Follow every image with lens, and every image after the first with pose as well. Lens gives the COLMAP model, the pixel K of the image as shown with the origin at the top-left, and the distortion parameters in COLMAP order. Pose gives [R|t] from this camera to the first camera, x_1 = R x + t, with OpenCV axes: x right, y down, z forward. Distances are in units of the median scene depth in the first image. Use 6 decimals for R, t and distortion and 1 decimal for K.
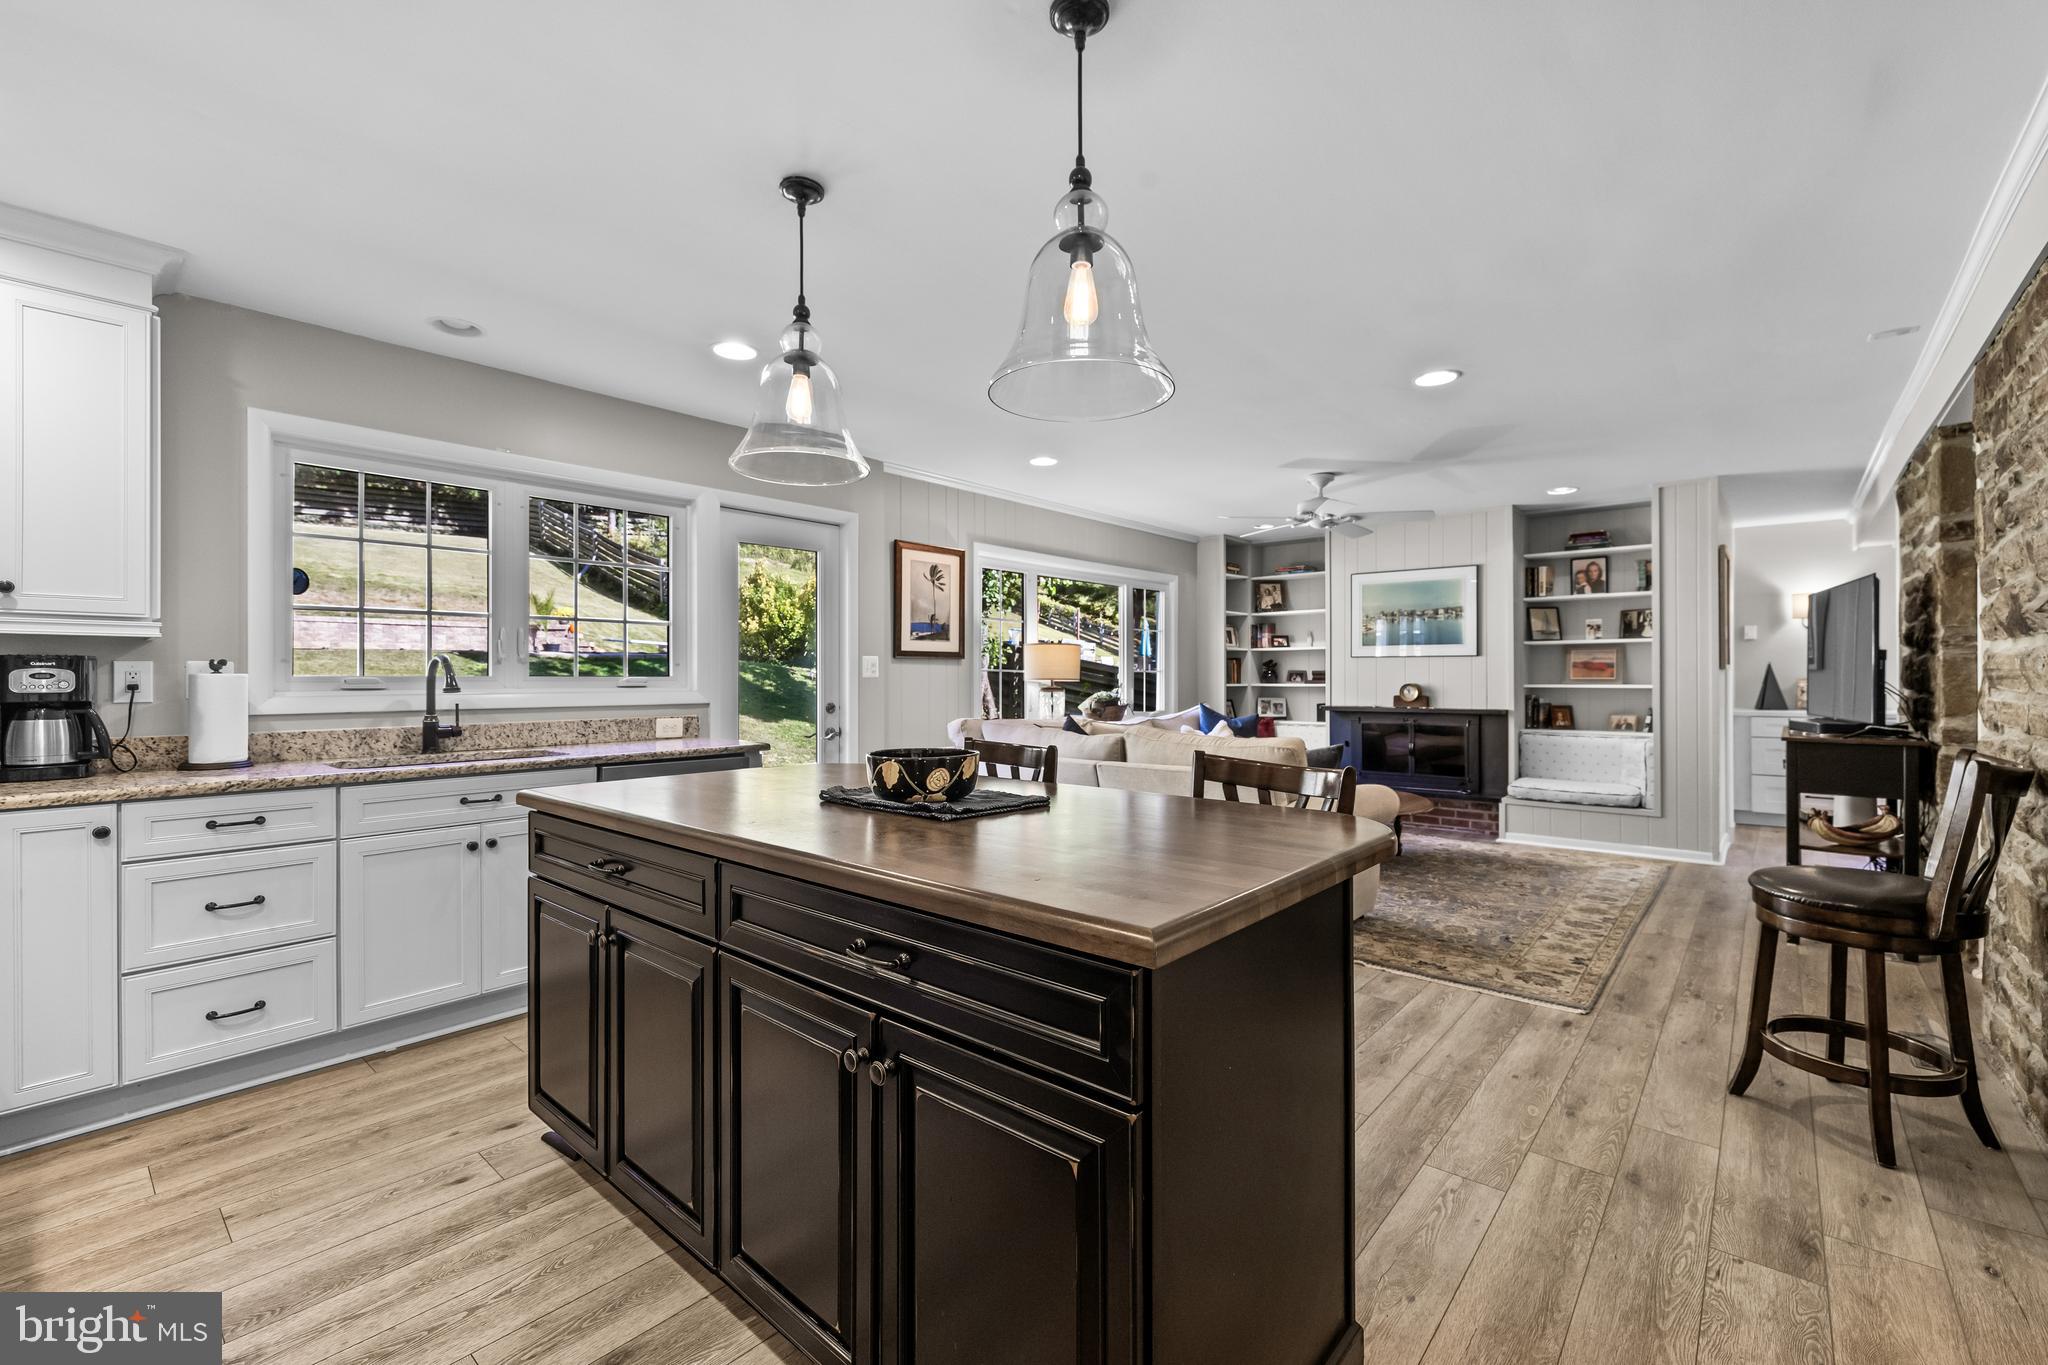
lens RADIAL K [[864.7, 0, 1029.5], [0, 864.7, 671.7], [0, 0, 1]] dist [0.002166, -0.000070]
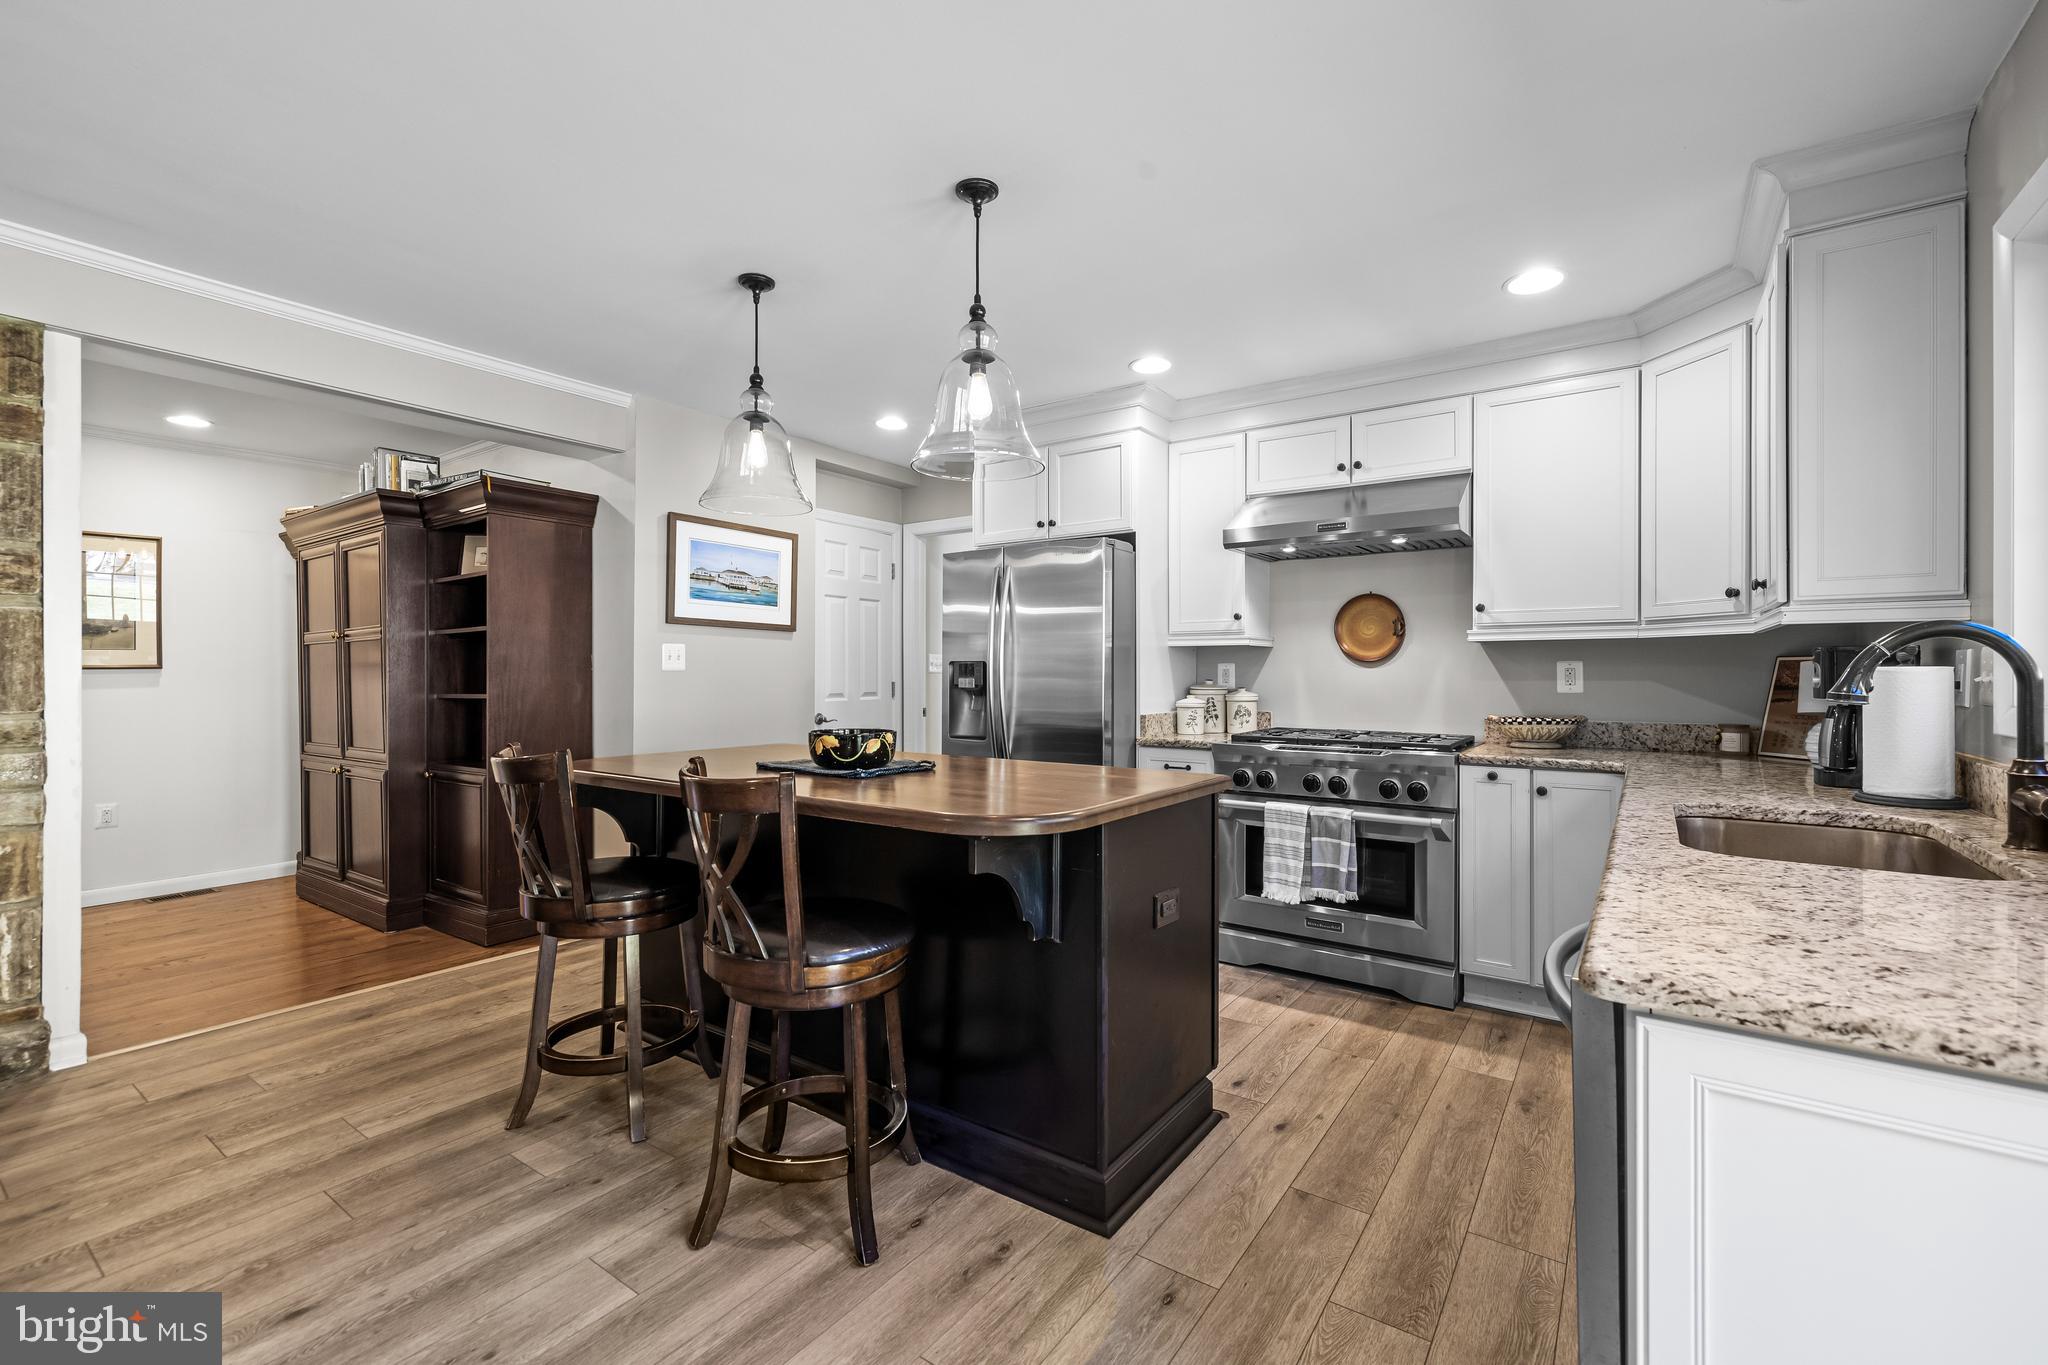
lens RADIAL K [[864.7, 0, 1033.0], [0, 864.7, 673.5], [0, 0, 1]] dist [0.002166, -0.000070]
pose [[-0.994919, 0.001213, -0.100668, -0.088756], [0.001657, 0.999989, -0.004324, 0.004765], [0.100662, -0.004469, -0.994911, 0.786342]]
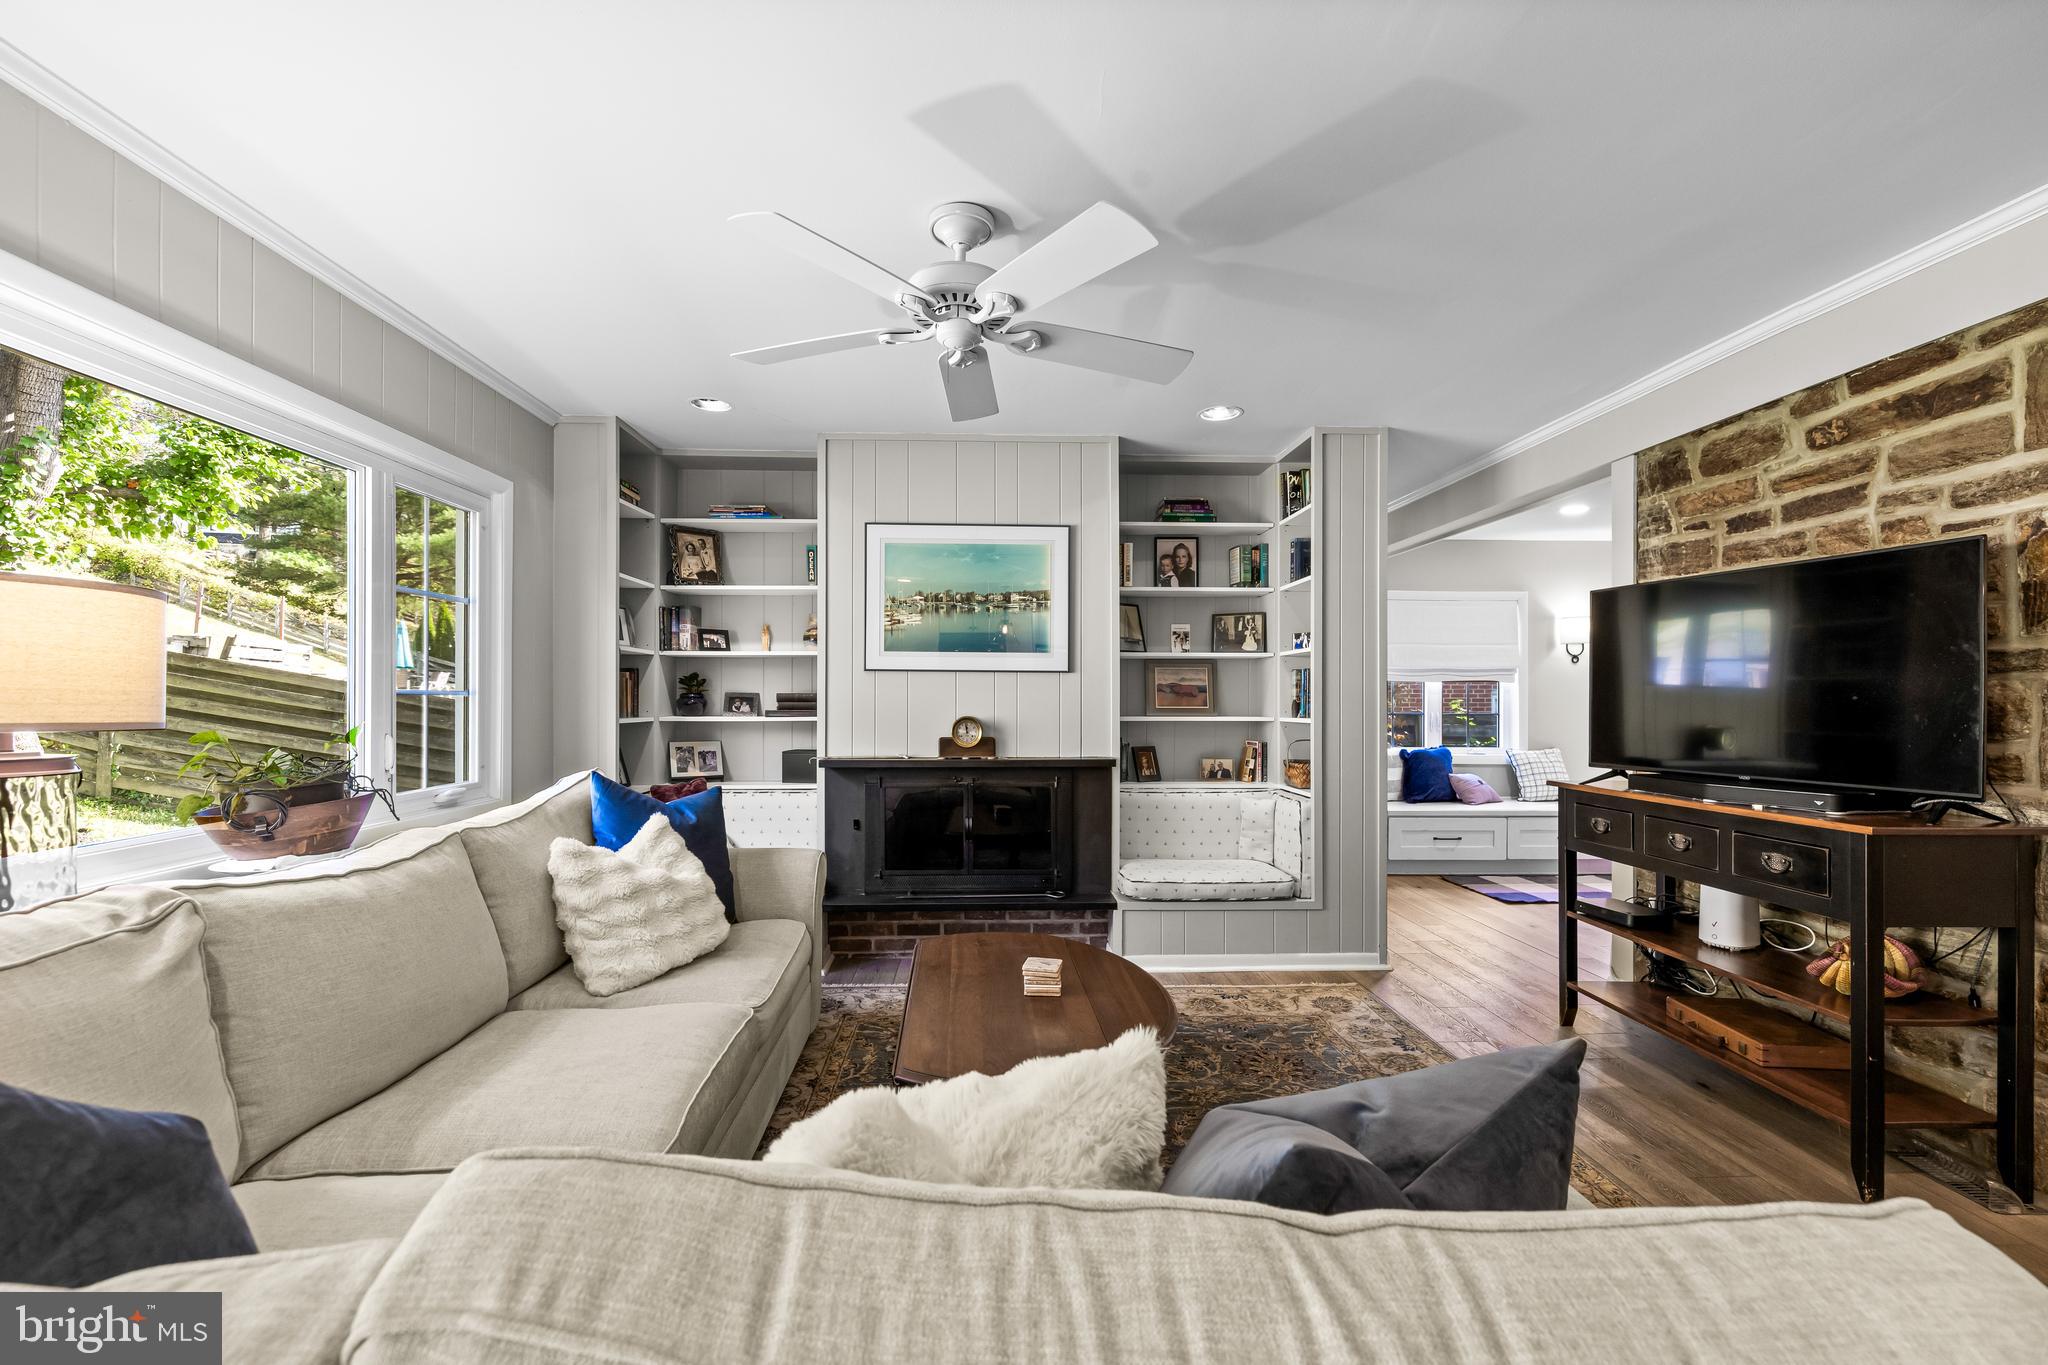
lens RADIAL K [[864.7, 0, 1010.3], [0, 864.7, 695.0], [0, 0, 1]] dist [0.002166, -0.000070]
pose [[0.732414, 0.004258, 0.680846, 0.071747], [-0.006683, 0.999977, 0.000935, -0.002527], [-0.680826, -0.005235, 0.732426, 0.650024]]
